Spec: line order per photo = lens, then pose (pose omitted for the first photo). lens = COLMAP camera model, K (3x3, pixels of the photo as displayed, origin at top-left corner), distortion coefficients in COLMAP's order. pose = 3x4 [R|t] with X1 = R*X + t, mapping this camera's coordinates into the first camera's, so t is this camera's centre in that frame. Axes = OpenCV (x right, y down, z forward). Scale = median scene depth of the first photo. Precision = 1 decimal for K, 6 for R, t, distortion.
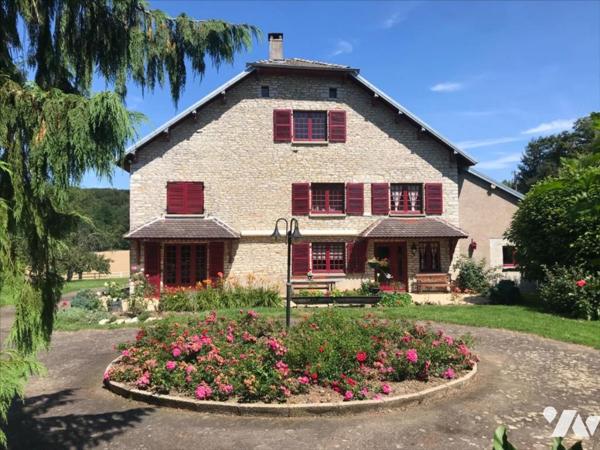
lens RADIAL K [[493.2, 0, 300.0], [0, 493.2, 225.0], [0, 0, 1]] dist [0.128115, 0.000371]
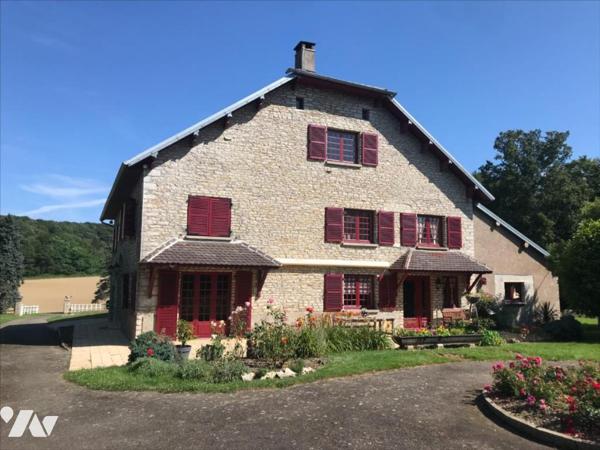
lens RADIAL K [[493.2, 0, 300.0], [0, 493.2, 225.0], [0, 0, 1]] dist [0.128115, 0.000371]
pose [[0.944037, 0.054182, 0.325359, -0.346401], [-0.031723, 0.996758, -0.073945, 0.015271], [-0.328310, 0.059485, 0.942695, 0.173257]]
